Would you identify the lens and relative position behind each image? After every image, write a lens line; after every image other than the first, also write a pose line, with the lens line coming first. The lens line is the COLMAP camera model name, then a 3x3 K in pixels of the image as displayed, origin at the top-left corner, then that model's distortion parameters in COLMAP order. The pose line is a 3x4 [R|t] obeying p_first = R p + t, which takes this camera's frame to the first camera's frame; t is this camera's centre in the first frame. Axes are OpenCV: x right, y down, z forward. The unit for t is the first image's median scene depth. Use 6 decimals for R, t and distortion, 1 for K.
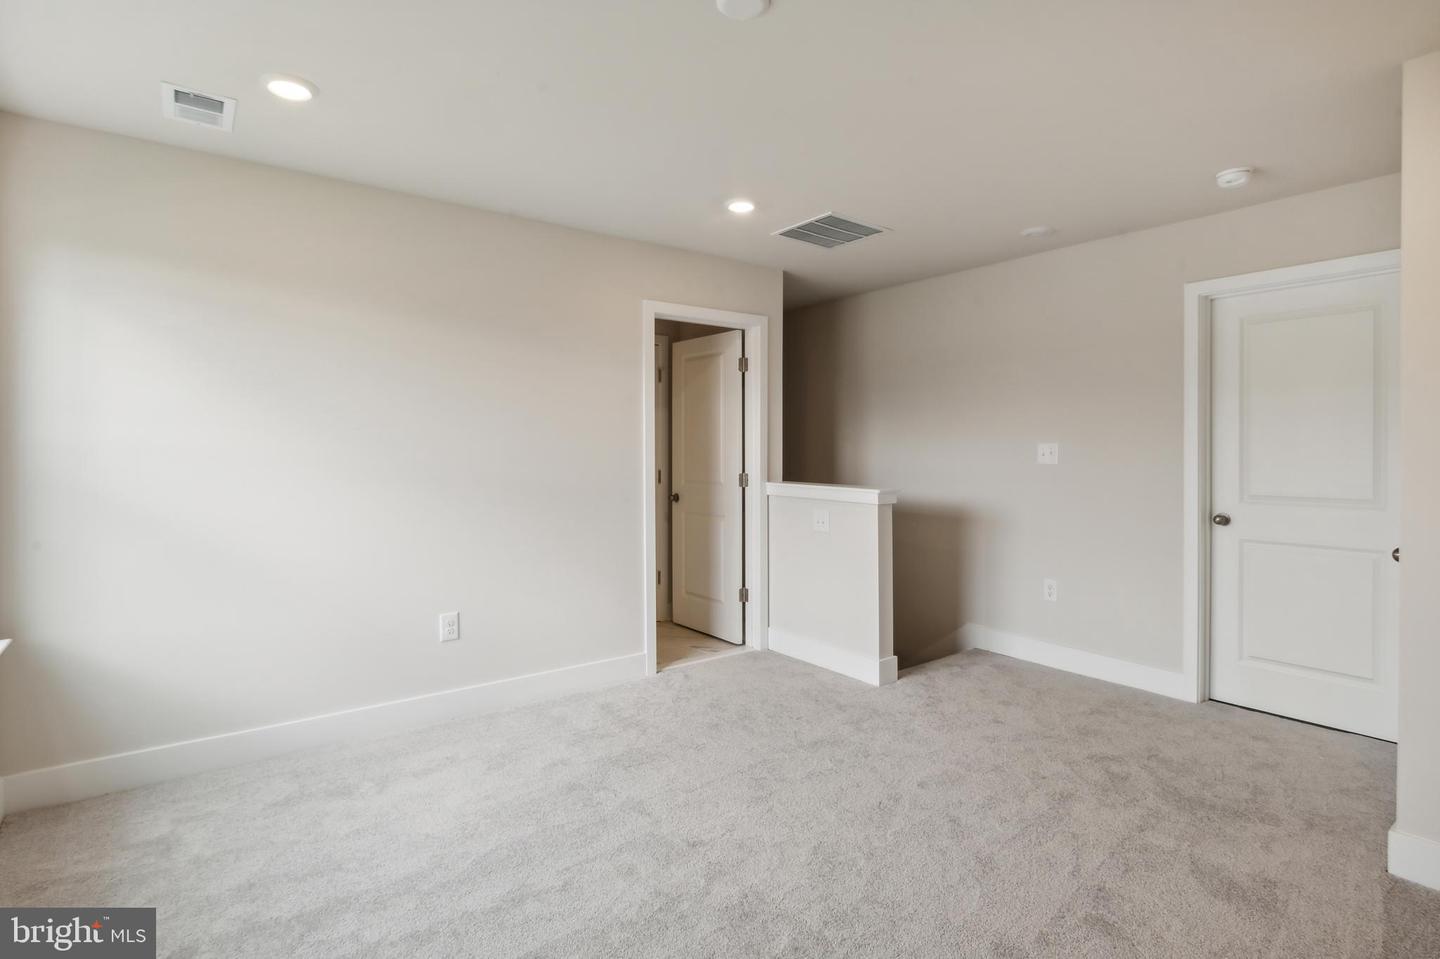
lens RADIAL K [[720.2, 0, 721.2], [0, 720.2, 442.6], [0, 0, 1]] dist [-0.000533, 0.000047]
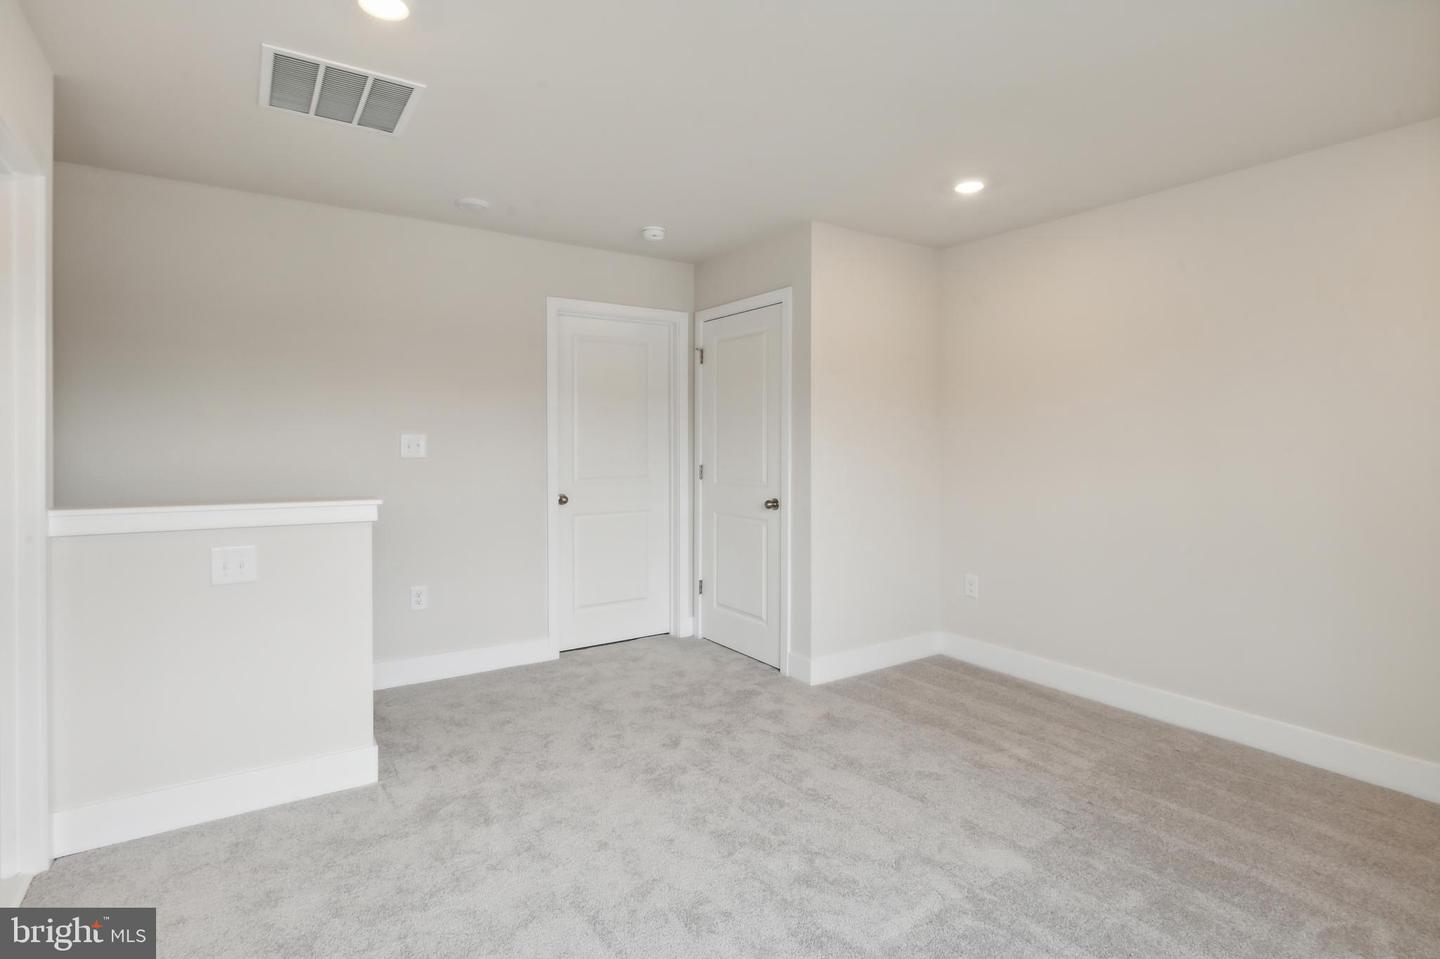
lens RADIAL K [[720.2, 0, 721.2], [0, 720.2, 442.6], [0, 0, 1]] dist [-0.000533, 0.000047]
pose [[0.056259, -0.006217, 0.998397, -0.457835], [-0.014926, 0.999864, 0.007067, -0.000647], [-0.998305, -0.015300, 0.056158, 0.629419]]
